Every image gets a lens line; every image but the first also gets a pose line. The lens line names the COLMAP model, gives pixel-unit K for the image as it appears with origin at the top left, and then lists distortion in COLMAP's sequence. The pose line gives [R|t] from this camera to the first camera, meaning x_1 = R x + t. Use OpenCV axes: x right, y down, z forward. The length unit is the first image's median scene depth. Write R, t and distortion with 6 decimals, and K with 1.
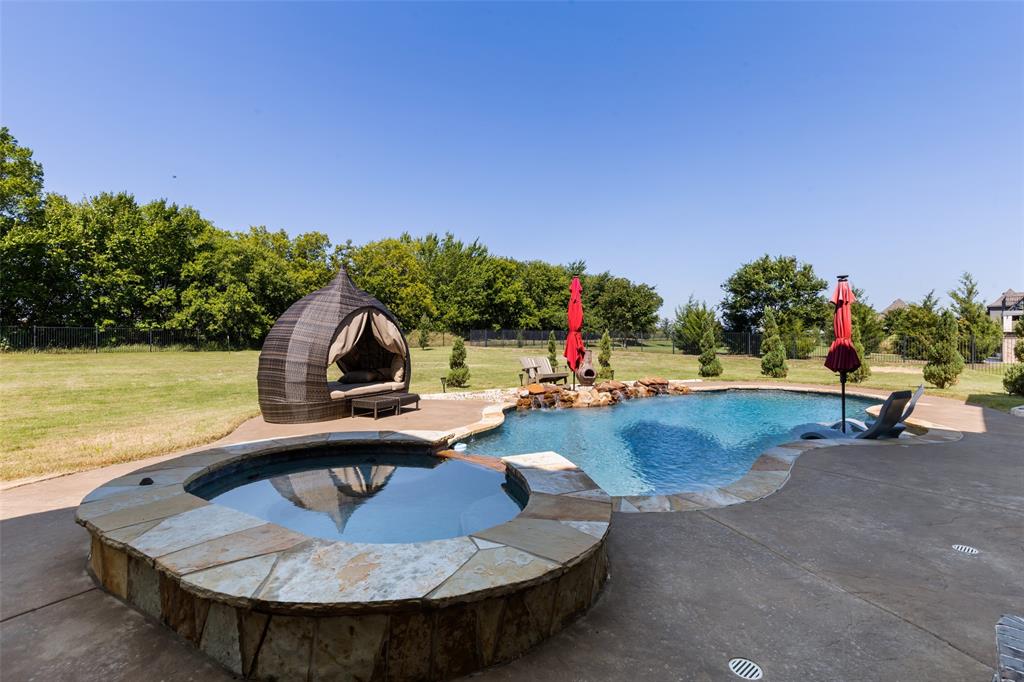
lens RADIAL K [[460.1, 0, 512.2], [0, 460.1, 344.0], [0, 0, 1]] dist [-0.000516, 0.000342]
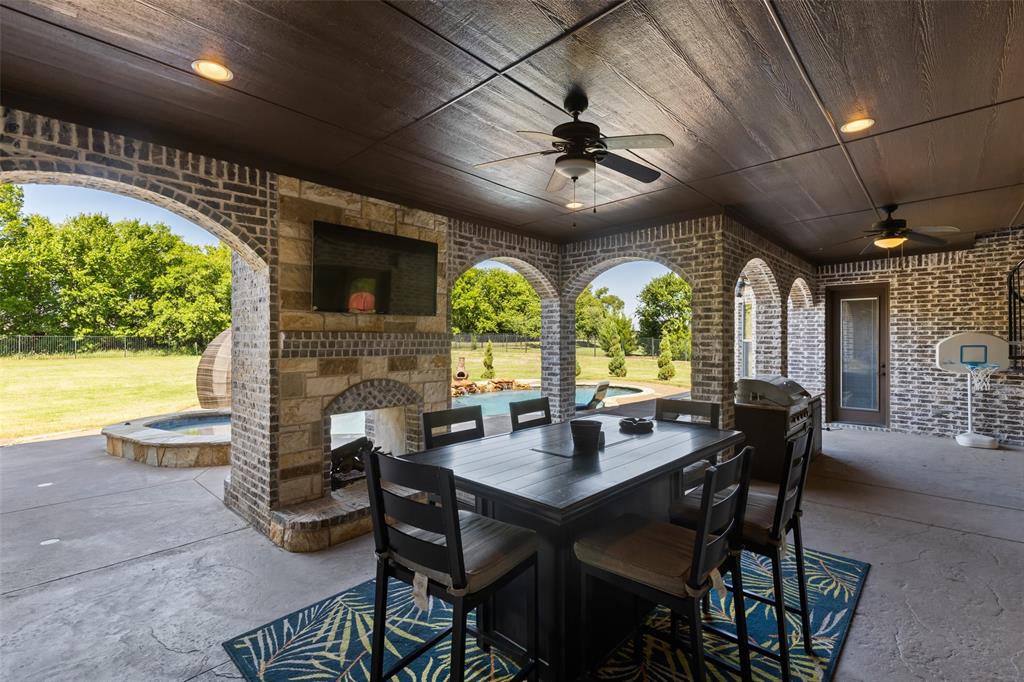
lens RADIAL K [[460.1, 0, 516.6], [0, 460.1, 339.1], [0, 0, 1]] dist [-0.000516, 0.000342]
pose [[0.999161, -0.004186, 0.040744, 0.112432], [0.004538, 0.999953, -0.008538, -0.011662], [-0.040706, 0.008715, 0.999133, -0.146937]]
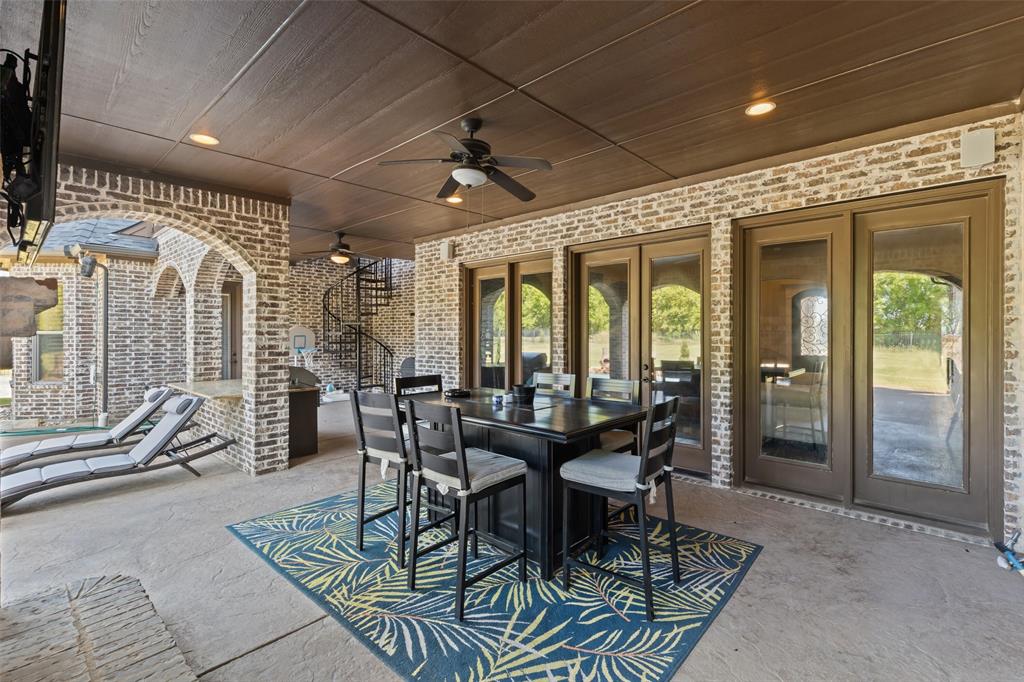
lens RADIAL K [[460.1, 0, 516.7], [0, 460.1, 333.5], [0, 0, 1]] dist [-0.000516, 0.000342]
pose [[-0.061860, -0.002463, 0.998082, -0.482803], [0.009479, 0.999950, 0.003055, -0.003694], [-0.998040, 0.009650, -0.061833, 0.416067]]
